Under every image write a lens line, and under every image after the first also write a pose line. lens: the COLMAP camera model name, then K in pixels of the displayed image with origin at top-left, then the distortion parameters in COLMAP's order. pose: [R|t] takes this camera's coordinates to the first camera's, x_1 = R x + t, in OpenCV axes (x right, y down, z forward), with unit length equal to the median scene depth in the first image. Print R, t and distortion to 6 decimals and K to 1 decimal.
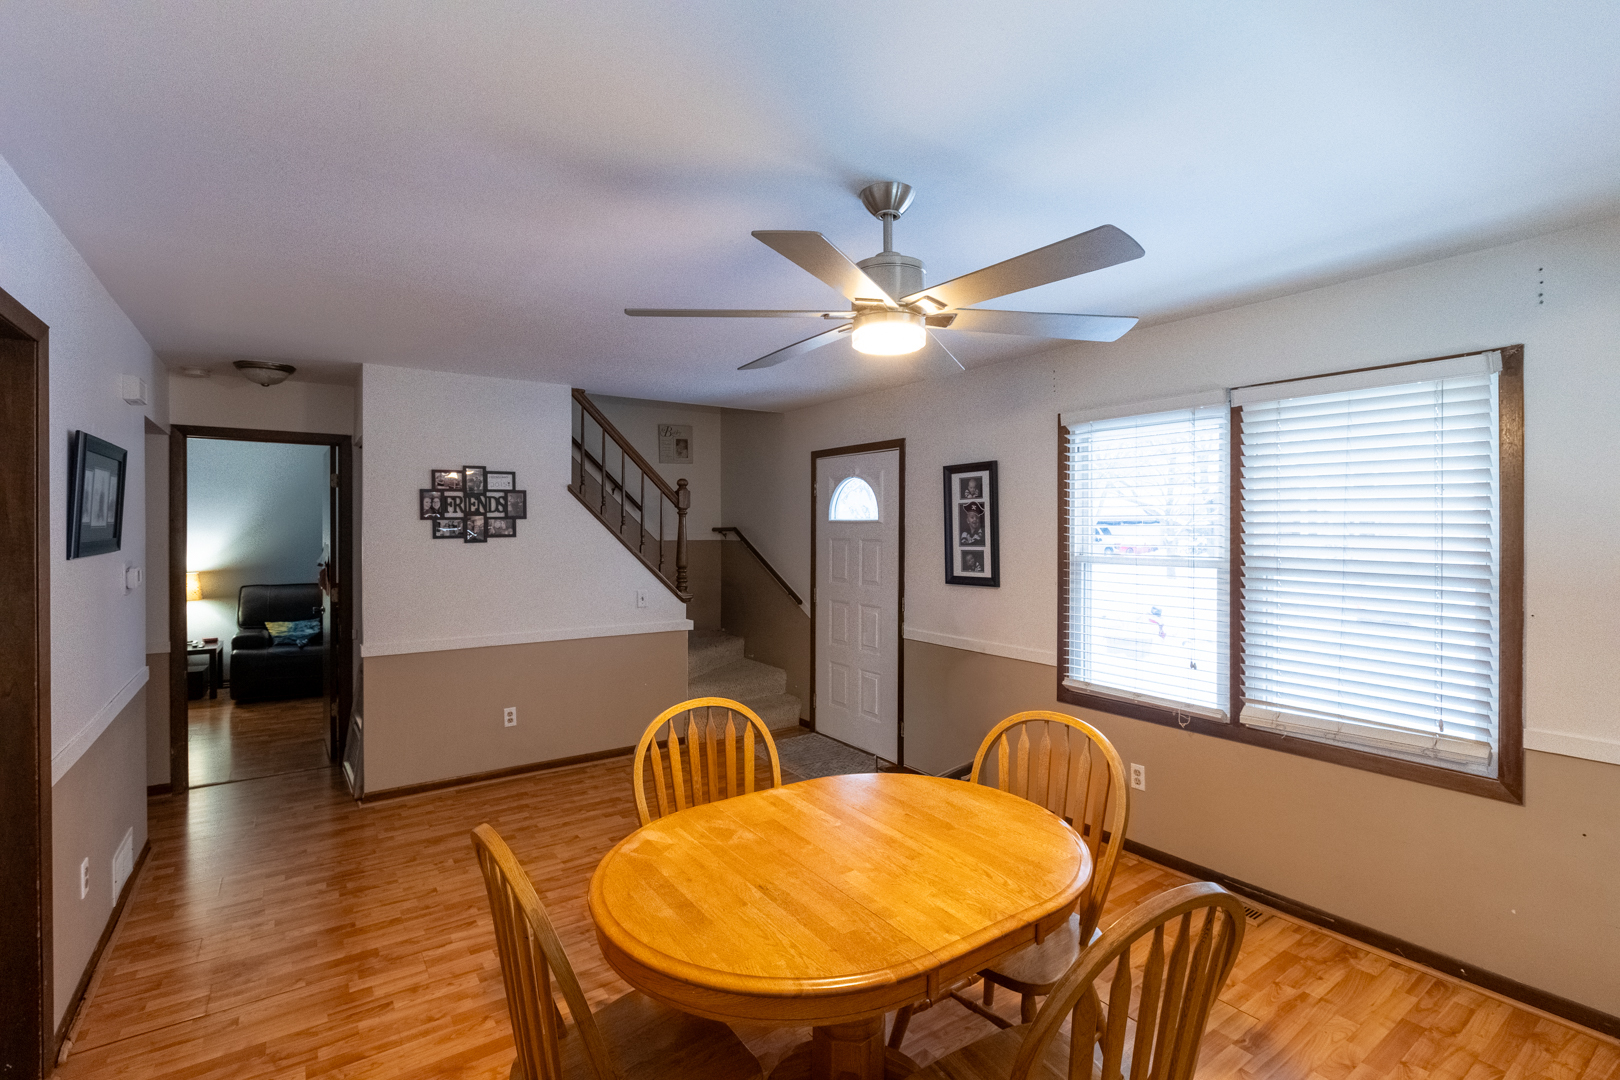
lens RADIAL K [[739.5, 0, 785.1], [0, 739.5, 533.1], [0, 0, 1]] dist [-0.015398, -0.000571]
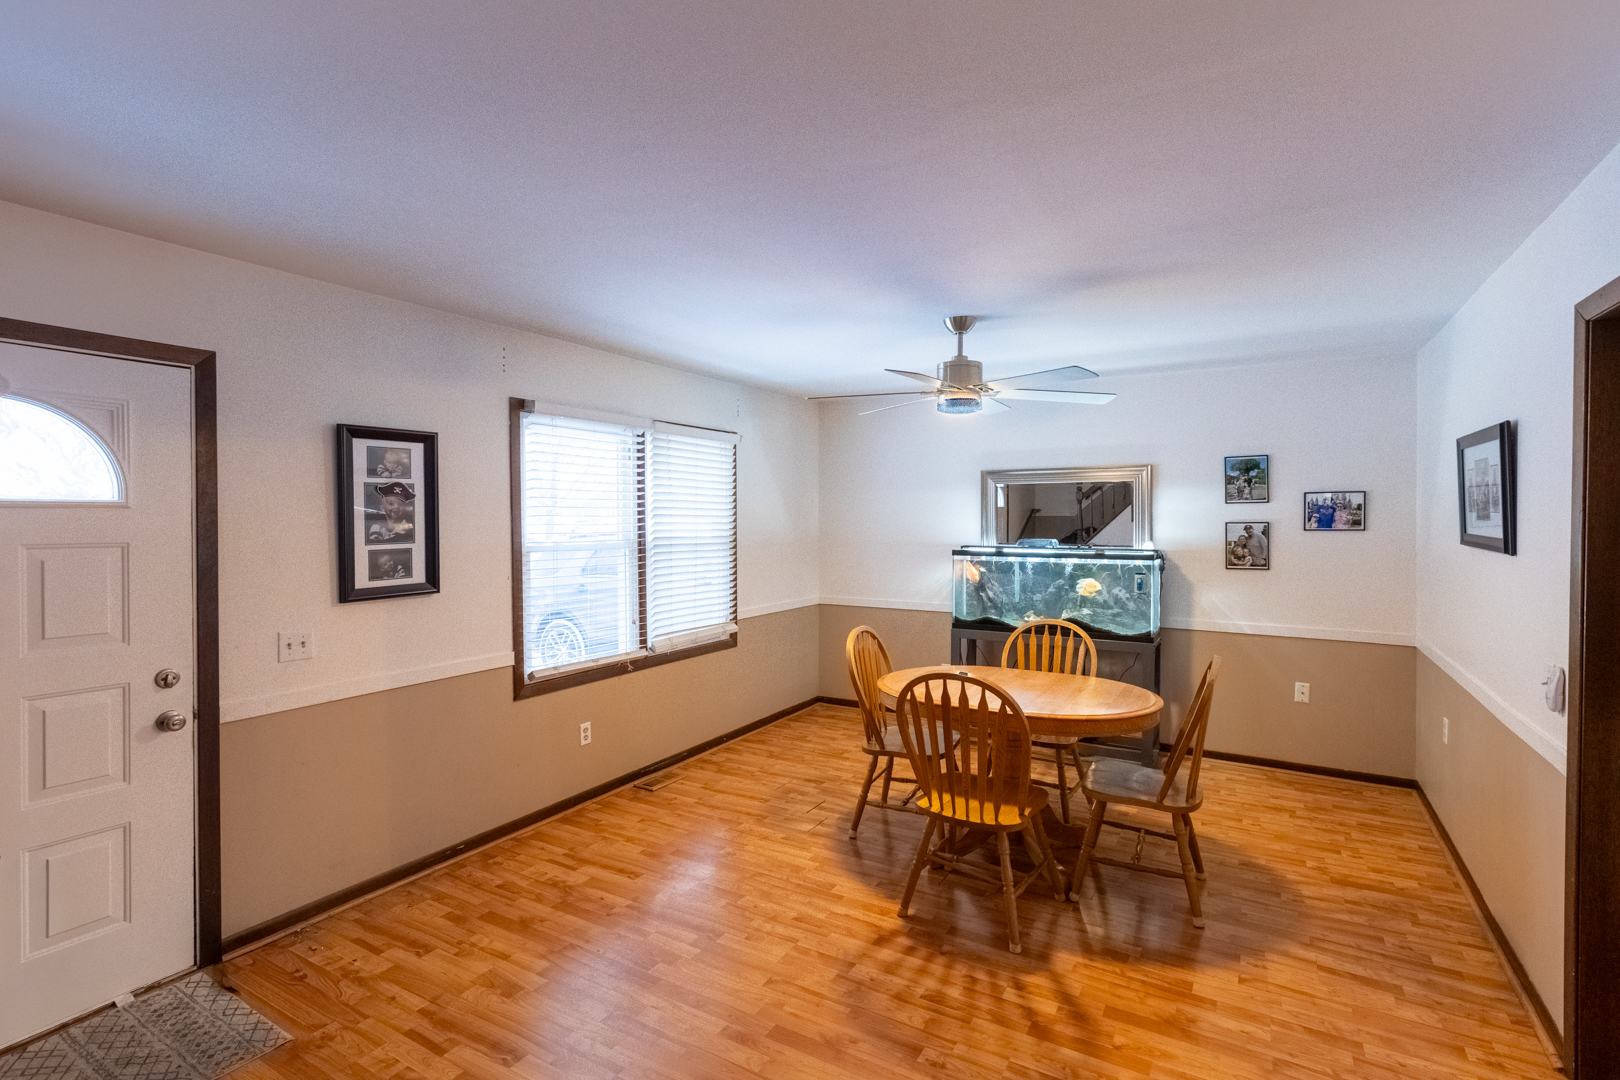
lens RADIAL K [[739.4, 0, 819.7], [0, 739.4, 532.5], [0, 0, 1]] dist [0.002069, -0.002614]
pose [[-0.432962, -0.006562, 0.901389, -0.571086], [0.017283, 0.999729, 0.015579, 0.003009], [-0.901247, 0.022324, -0.432731, 0.916323]]
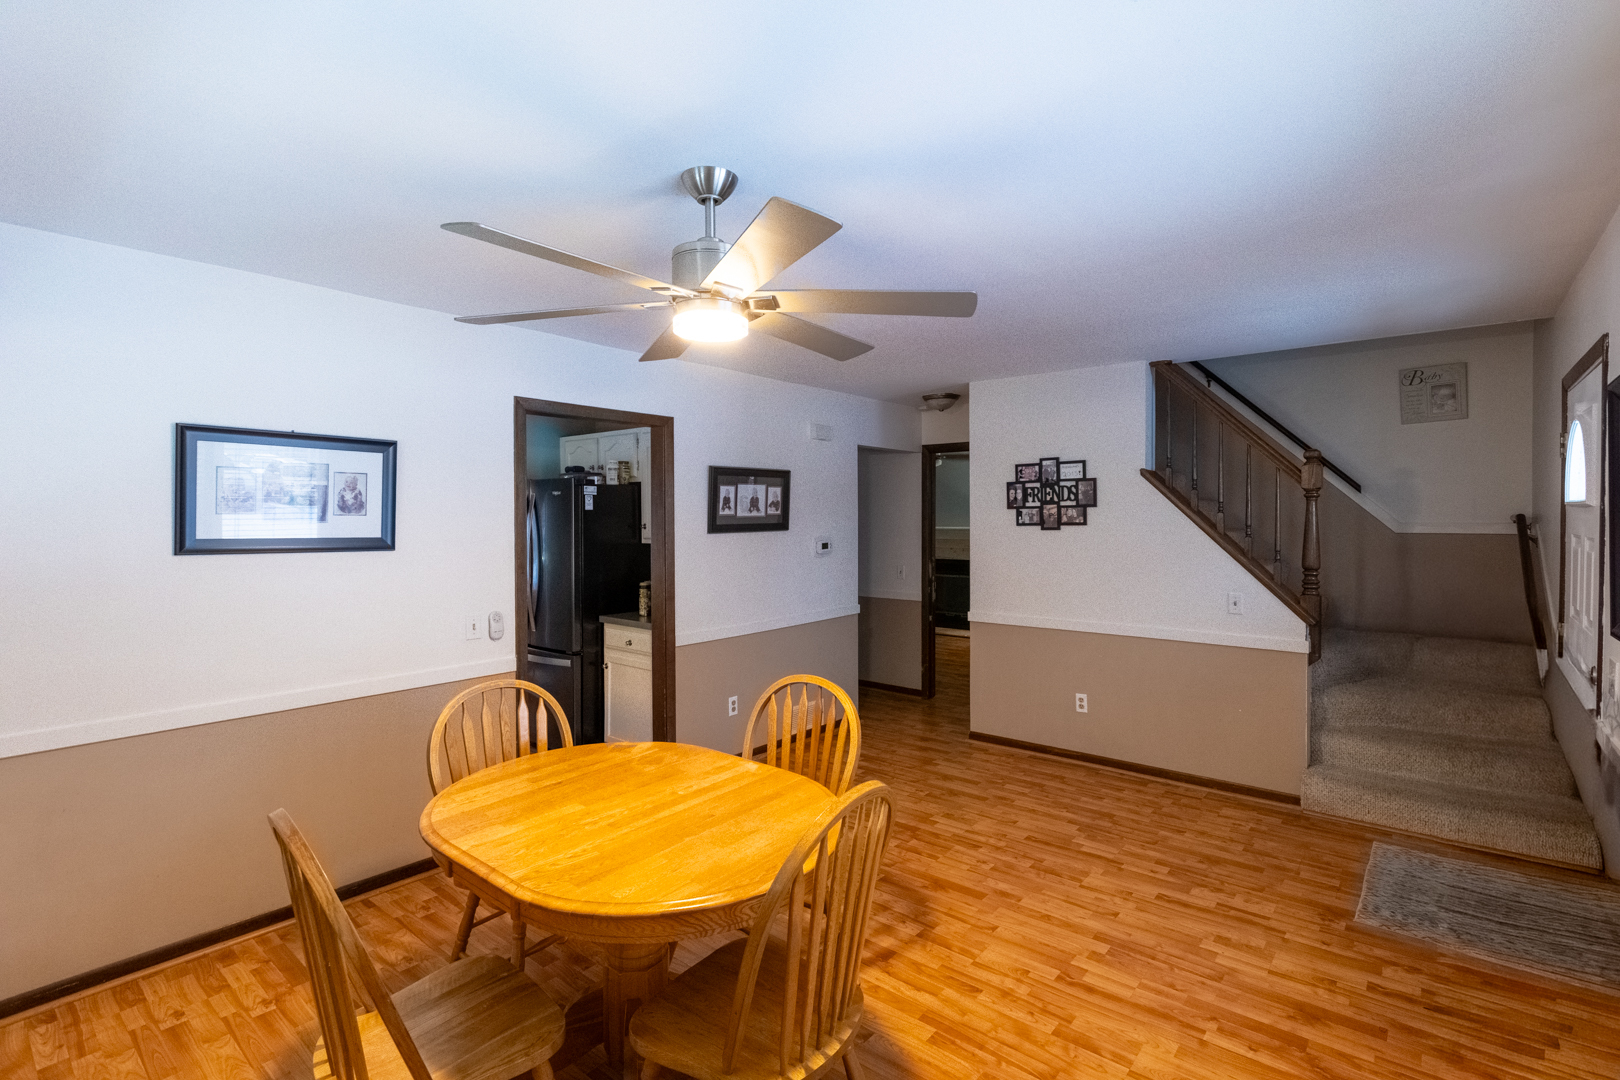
lens RADIAL K [[739.5, 0, 833.8], [0, 739.5, 520.5], [0, 0, 1]] dist [-0.015398, -0.000571]
pose [[0.299486, 0.011843, -0.954027, 0.514118], [-0.007980, 0.999919, 0.009908, -0.008717], [0.954067, 0.004646, 0.299557, 0.389554]]
